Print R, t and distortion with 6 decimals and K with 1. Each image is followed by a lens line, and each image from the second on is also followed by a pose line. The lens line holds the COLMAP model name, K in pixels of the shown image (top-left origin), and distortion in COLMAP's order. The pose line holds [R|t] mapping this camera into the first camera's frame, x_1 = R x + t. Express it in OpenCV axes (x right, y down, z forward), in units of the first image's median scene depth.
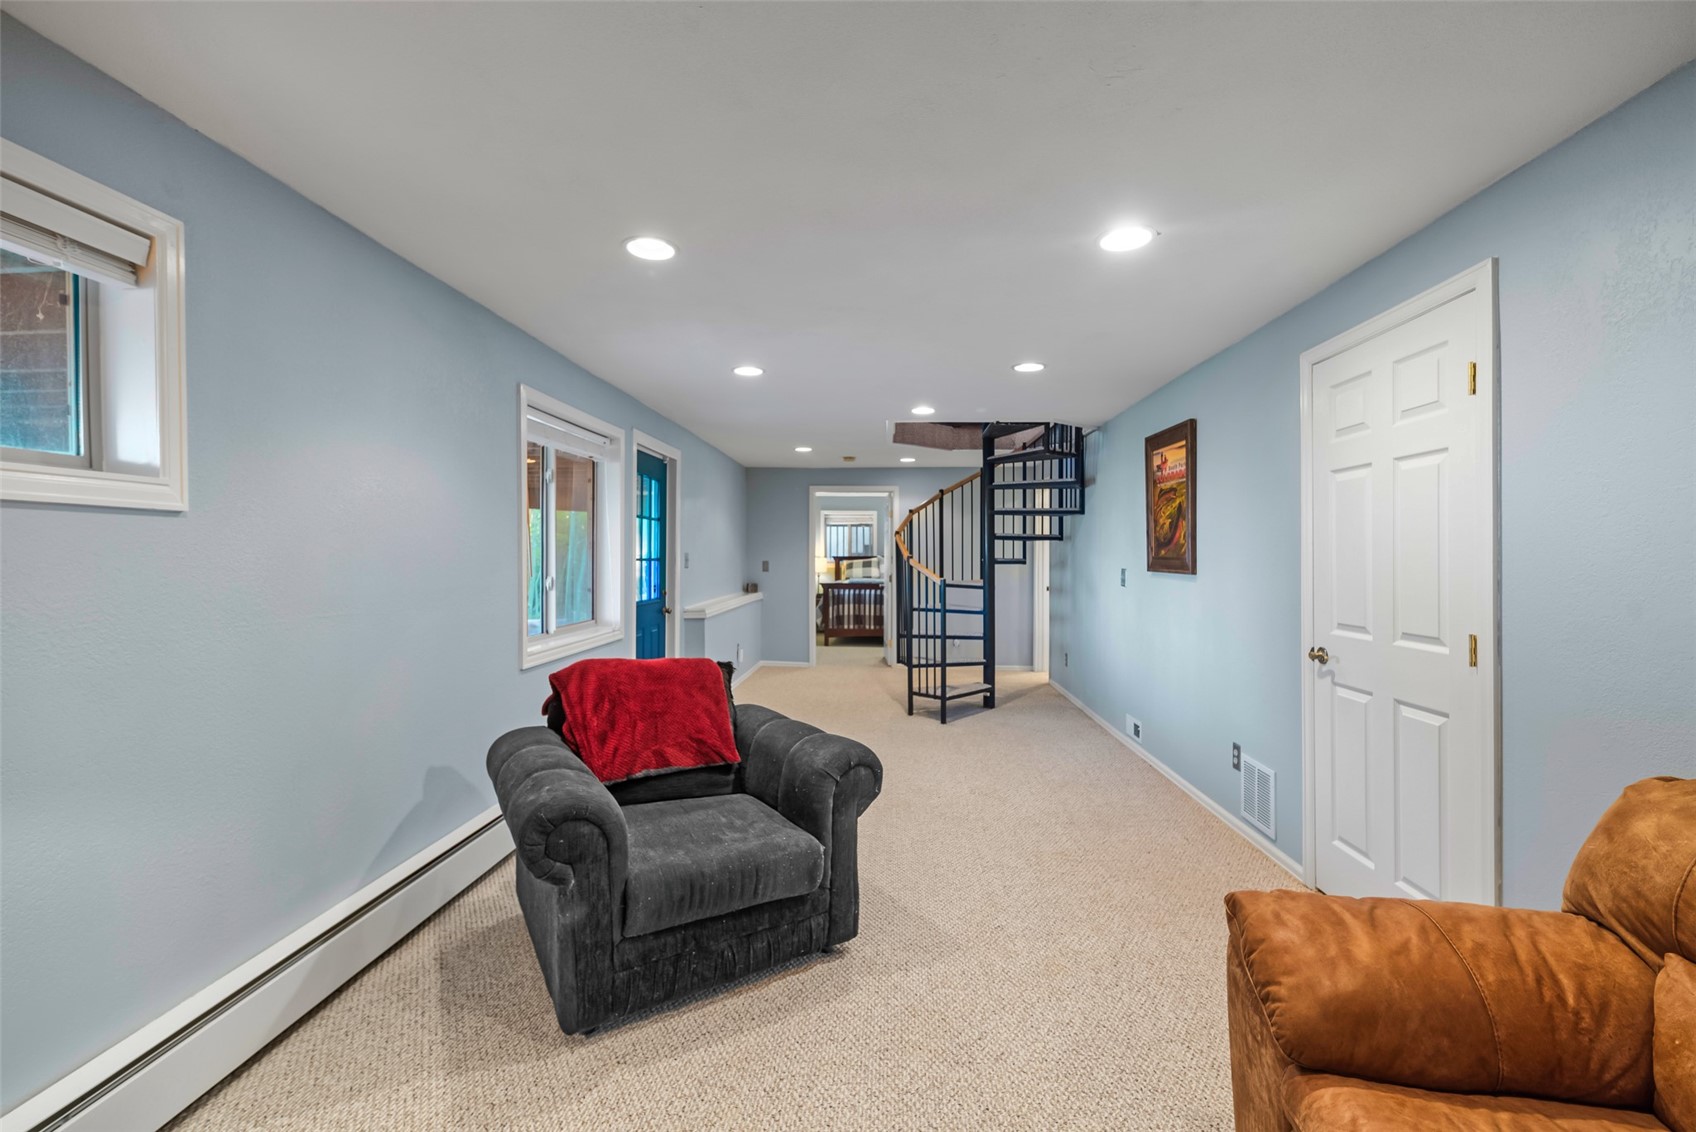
lens RADIAL K [[751.3, 0, 841.0], [0, 751.3, 561.8], [0, 0, 1]] dist [0.008145, 0.000242]
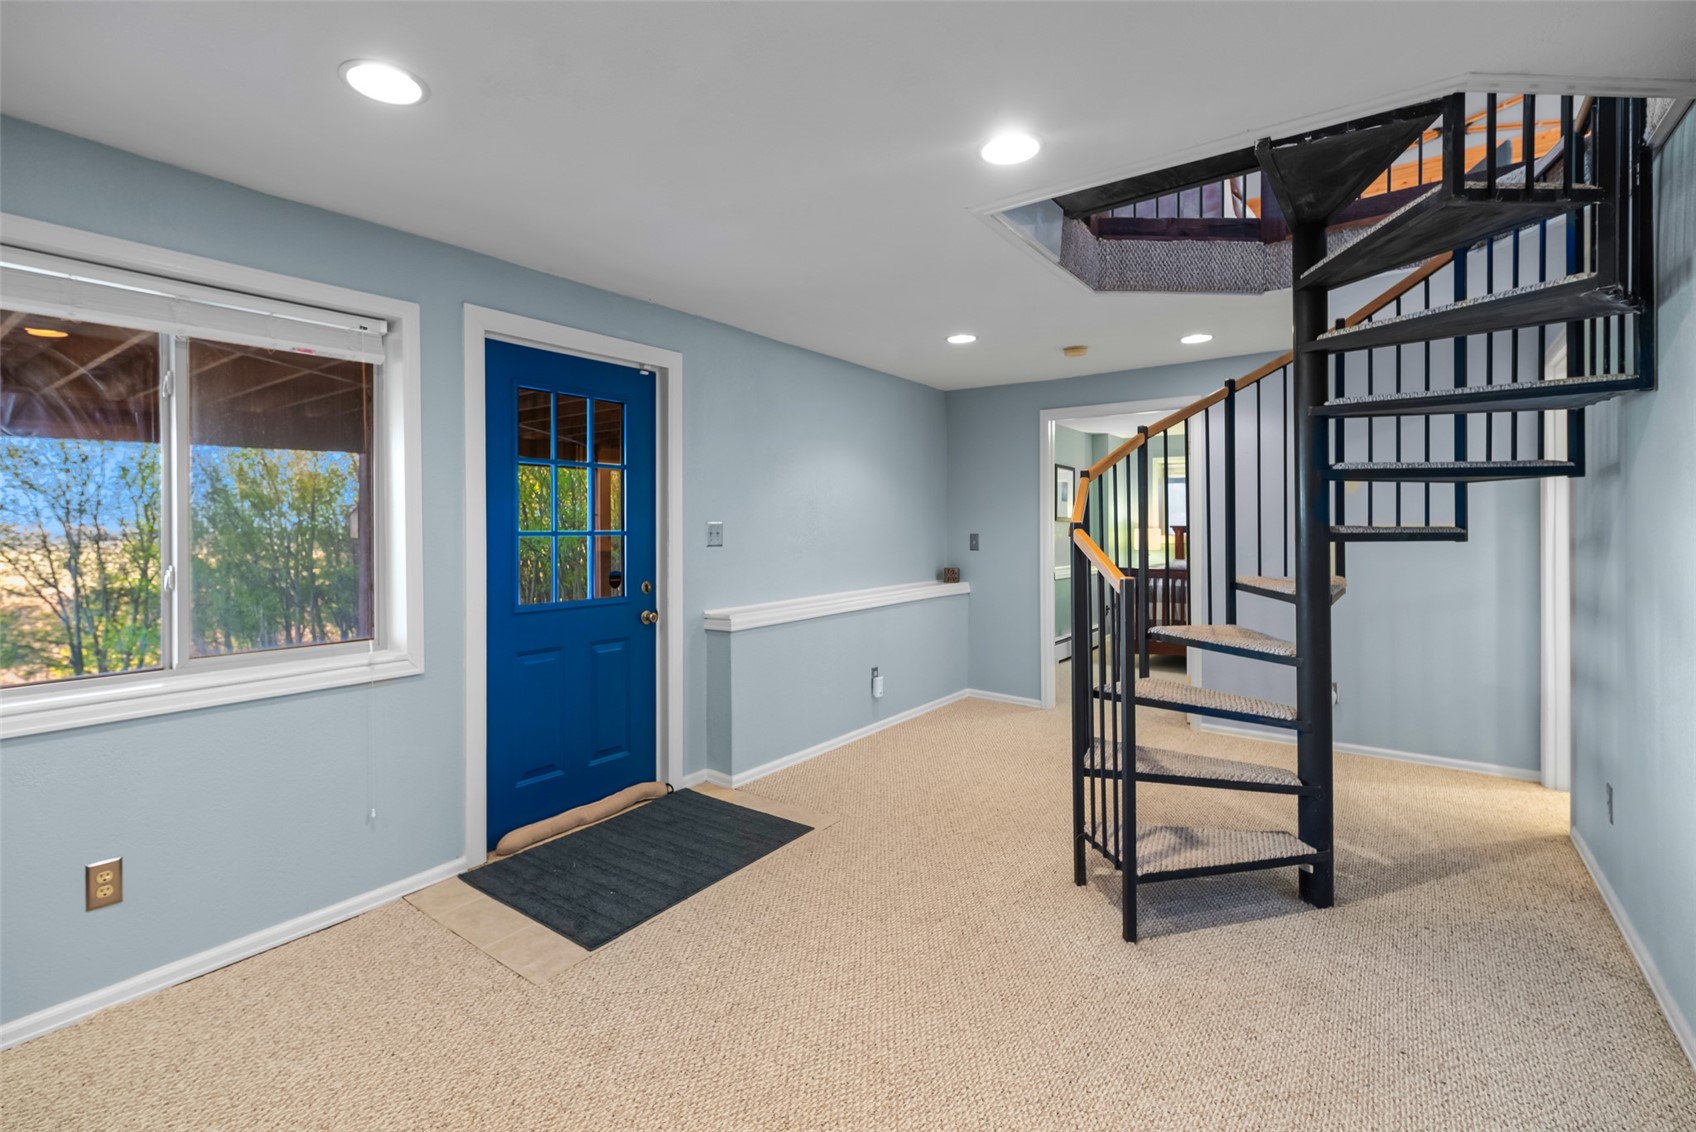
lens RADIAL K [[751.3, 0, 829.9], [0, 751.3, 530.7], [0, 0, 1]] dist [0.008145, 0.000242]
pose [[0.828980, -0.005806, -0.559248, 0.199730], [0.004165, 0.999982, -0.004209, -0.001992], [0.559263, 0.001160, 0.828990, 0.503335]]
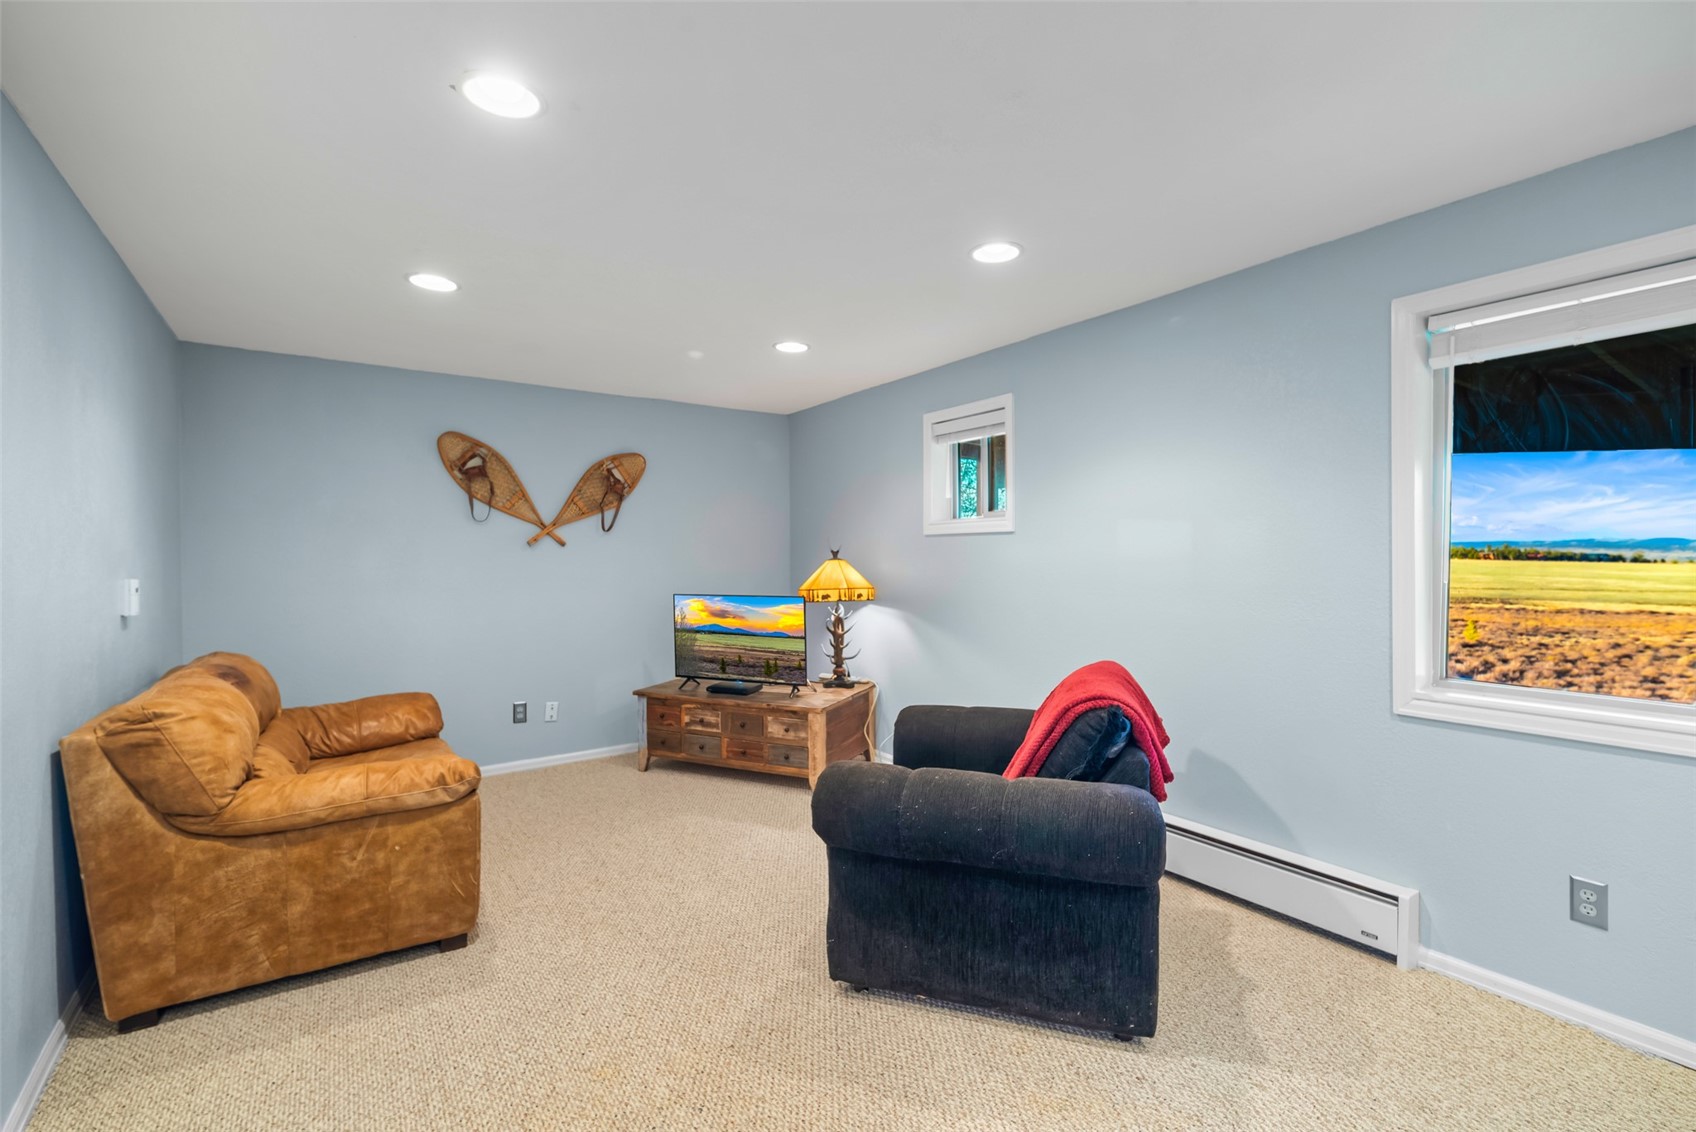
lens RADIAL K [[751.3, 0, 845.9], [0, 751.3, 563.6], [0, 0, 1]] dist [0.008145, 0.000242]
pose [[-0.794852, 0.013524, -0.606652, 0.207362], [0.003916, 0.999845, 0.017159, -0.005059], [0.606790, 0.011263, -0.794782, 0.652593]]
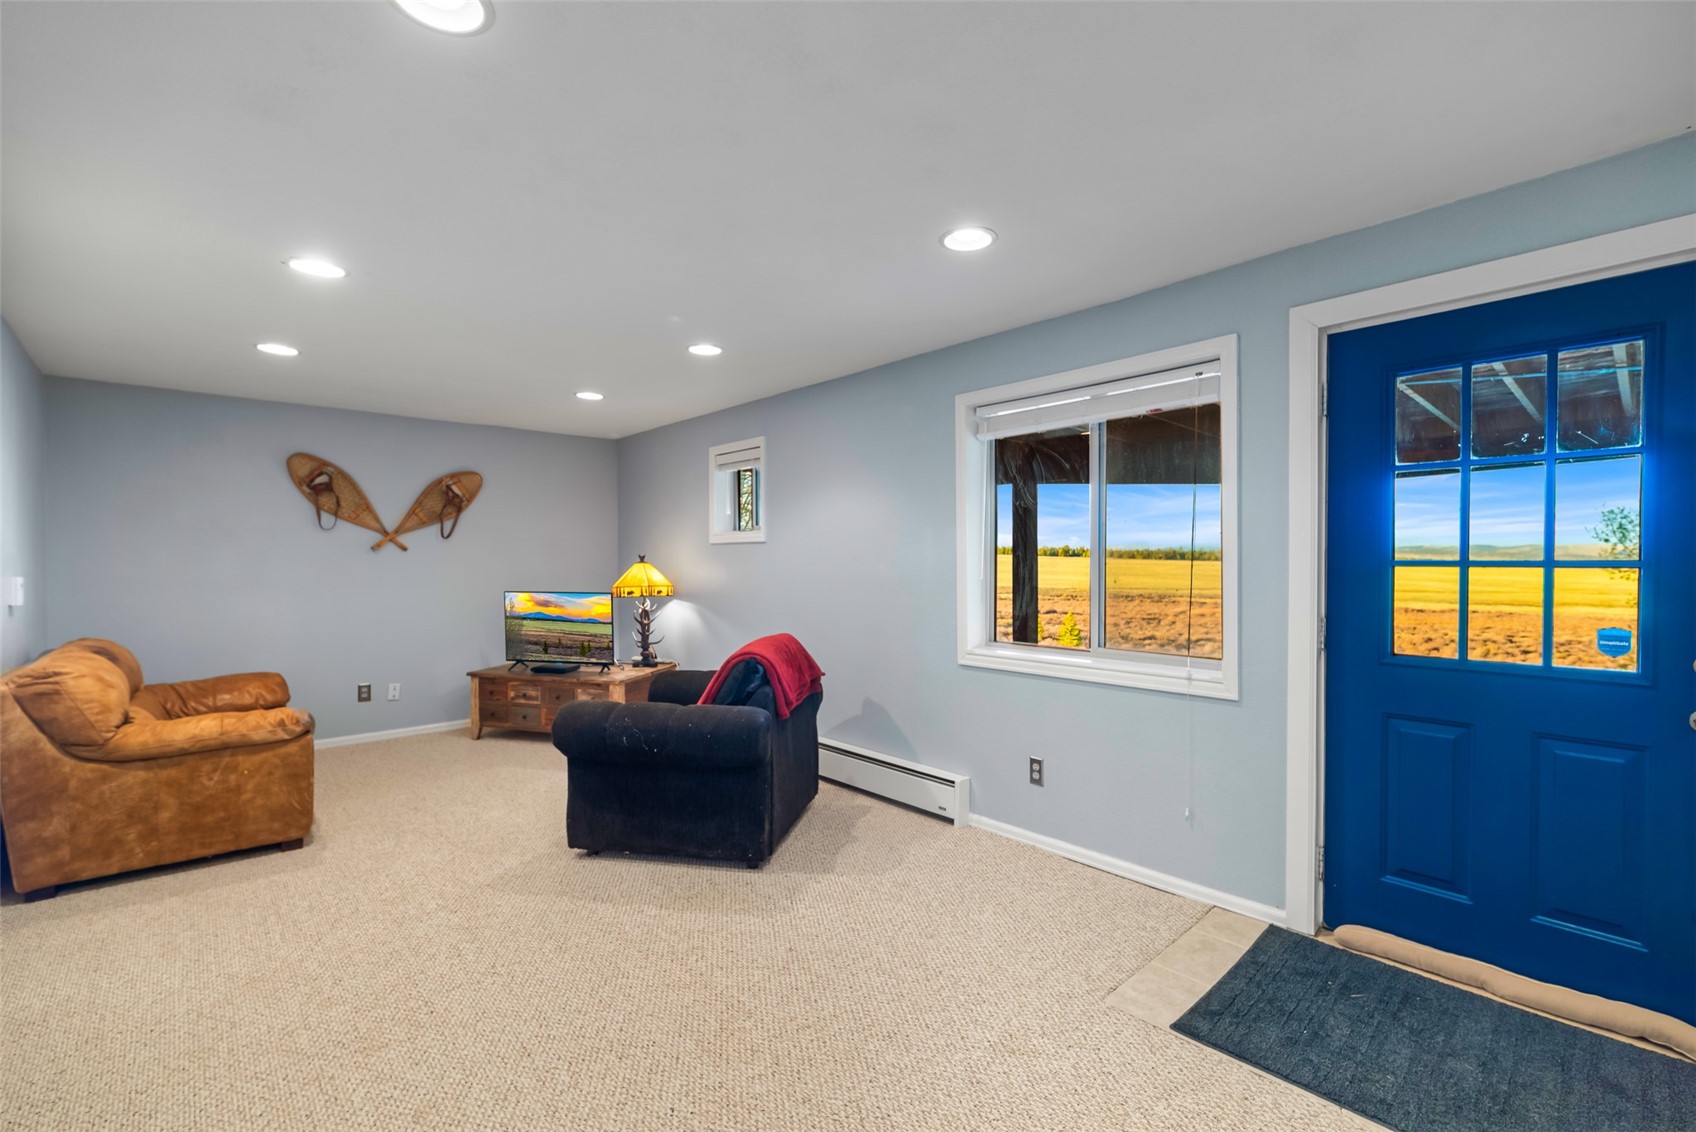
lens RADIAL K [[751.3, 0, 848.5], [0, 751.3, 568.5], [0, 0, 1]] dist [0.008145, 0.000242]
pose [[-0.710795, 0.013837, -0.703264, 0.226008], [-0.000088, 0.999805, 0.019760, -0.007280], [0.703400, 0.014107, -0.710655, 0.858054]]
